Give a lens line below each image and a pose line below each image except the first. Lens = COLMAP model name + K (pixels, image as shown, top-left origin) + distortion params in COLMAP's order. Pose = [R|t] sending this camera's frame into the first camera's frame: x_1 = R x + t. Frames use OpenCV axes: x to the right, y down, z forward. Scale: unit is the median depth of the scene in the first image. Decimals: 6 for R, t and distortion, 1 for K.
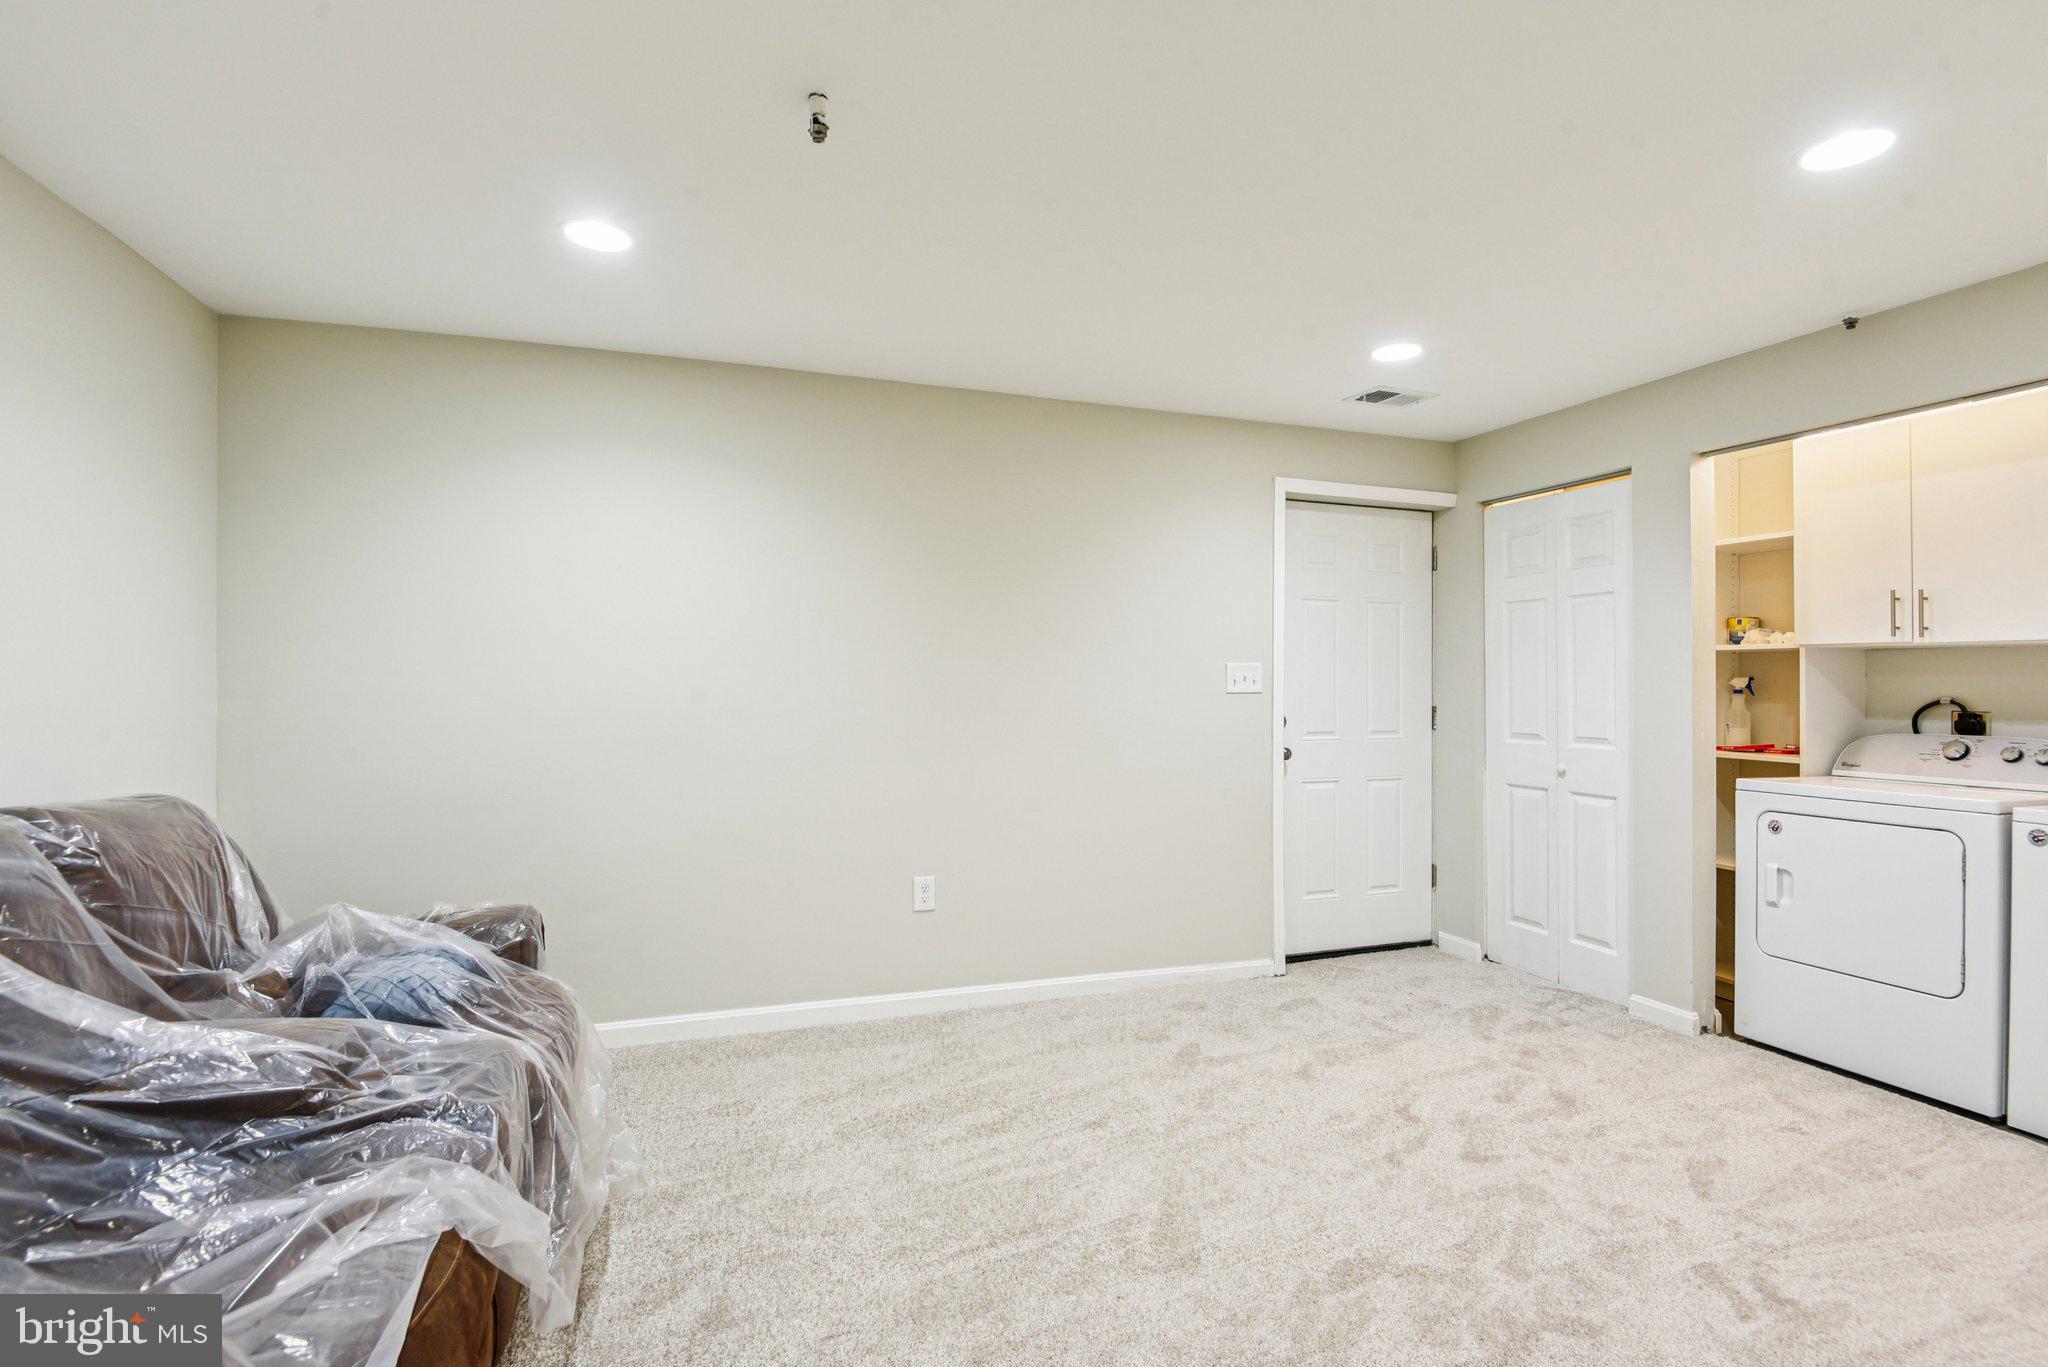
lens RADIAL K [[940.3, 0, 1005.6], [0, 940.3, 679.7], [0, 0, 1]] dist [0.016813, -0.010728]
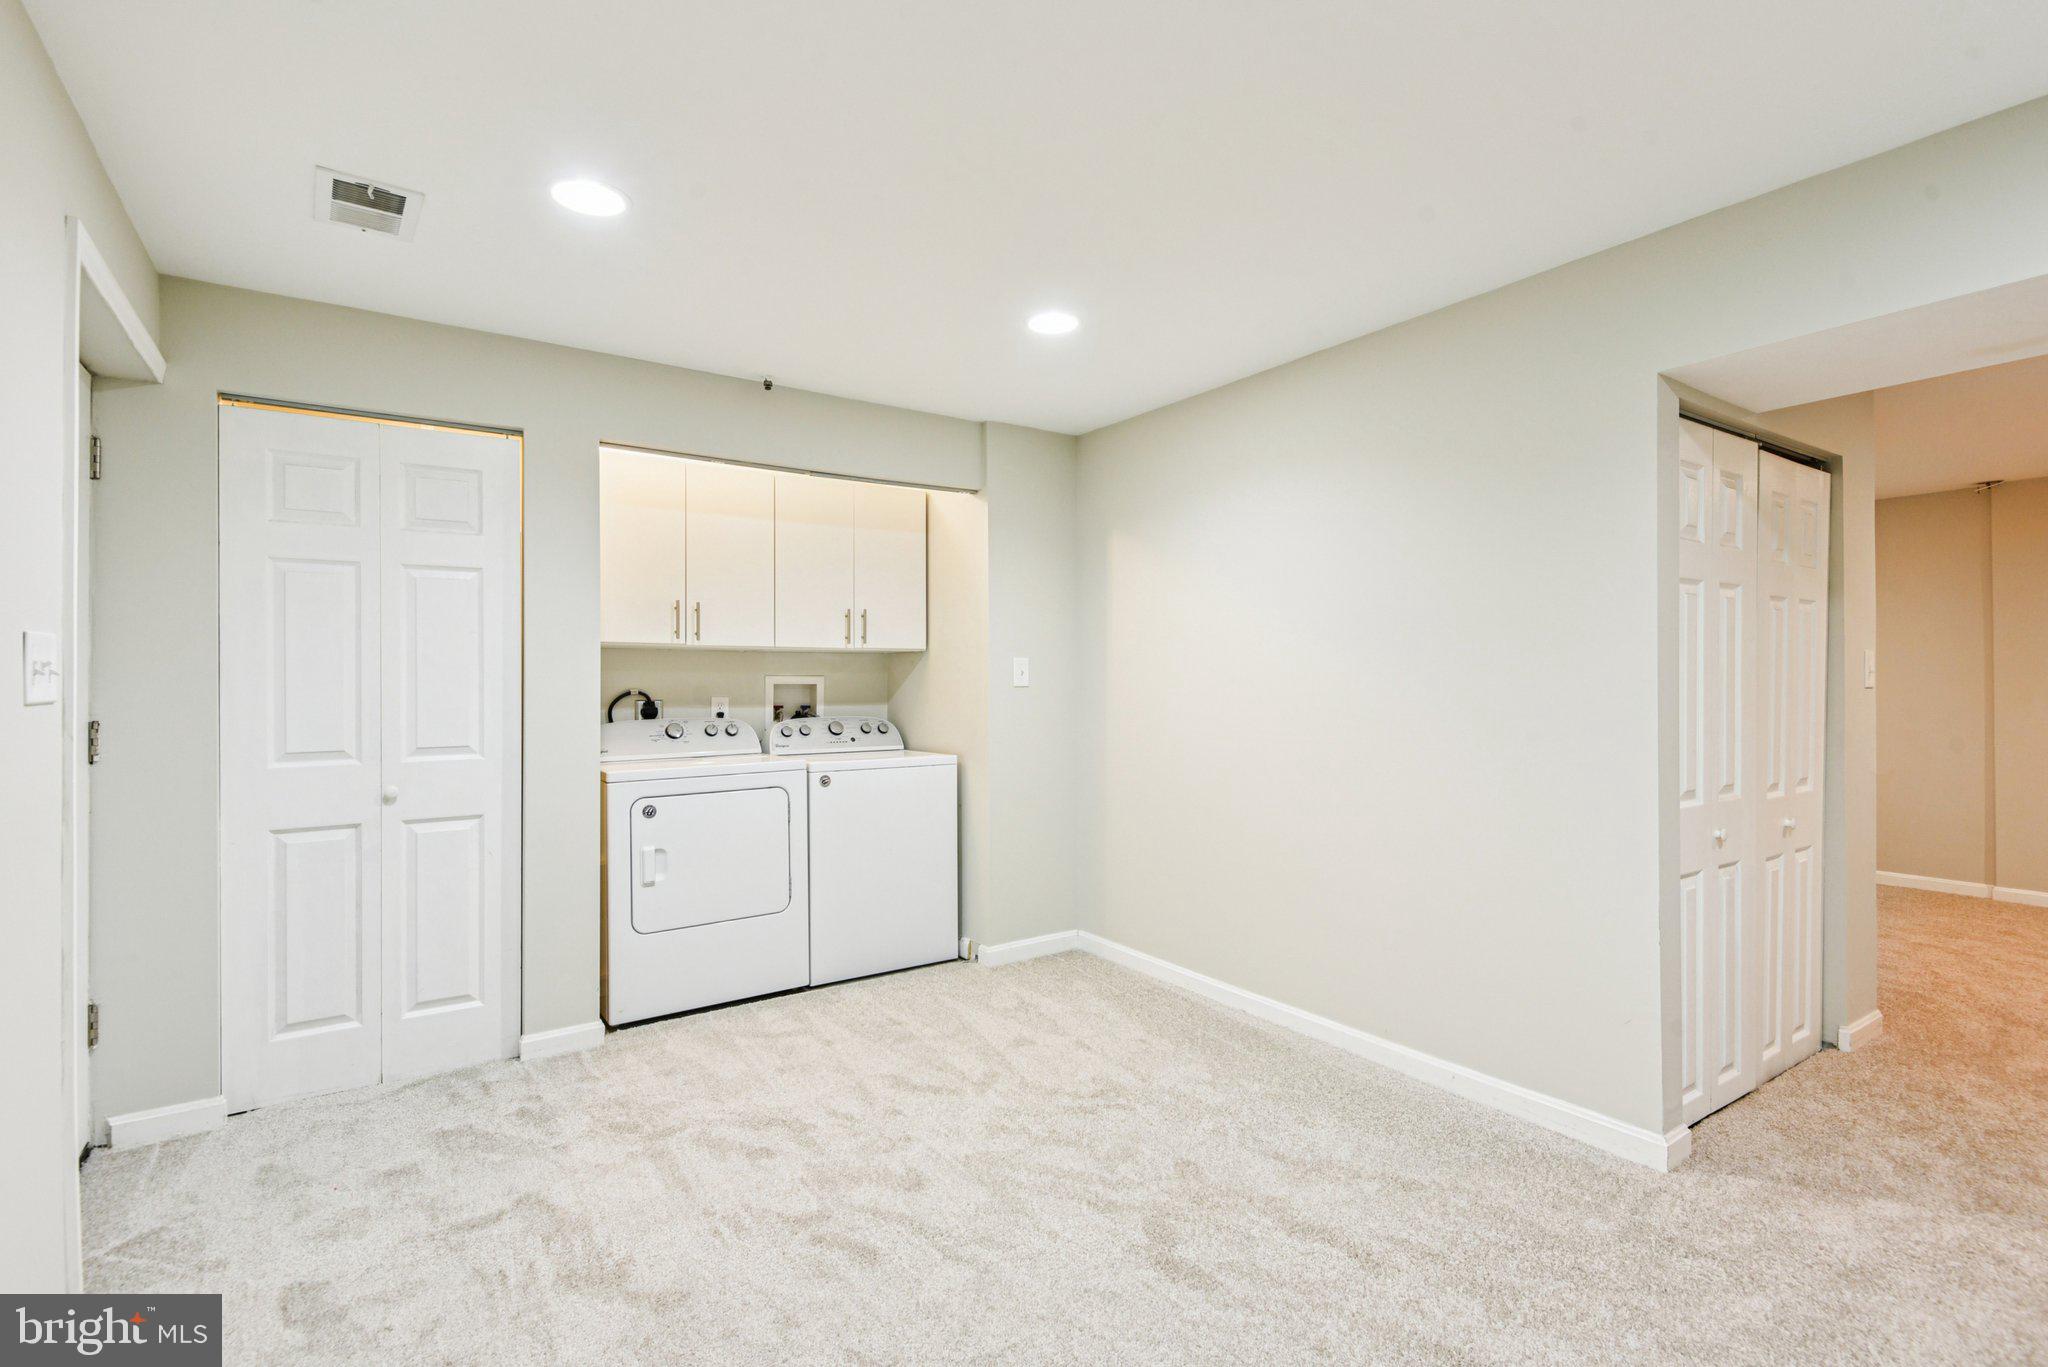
lens RADIAL K [[940.3, 0, 1032.6], [0, 940.3, 674.4], [0, 0, 1]] dist [0.016813, -0.010728]
pose [[-0.277051, 0.000574, 0.960855, -0.332004], [-0.003470, 0.999993, -0.001598, -0.000308], [-0.960849, -0.003777, -0.277047, 0.871028]]
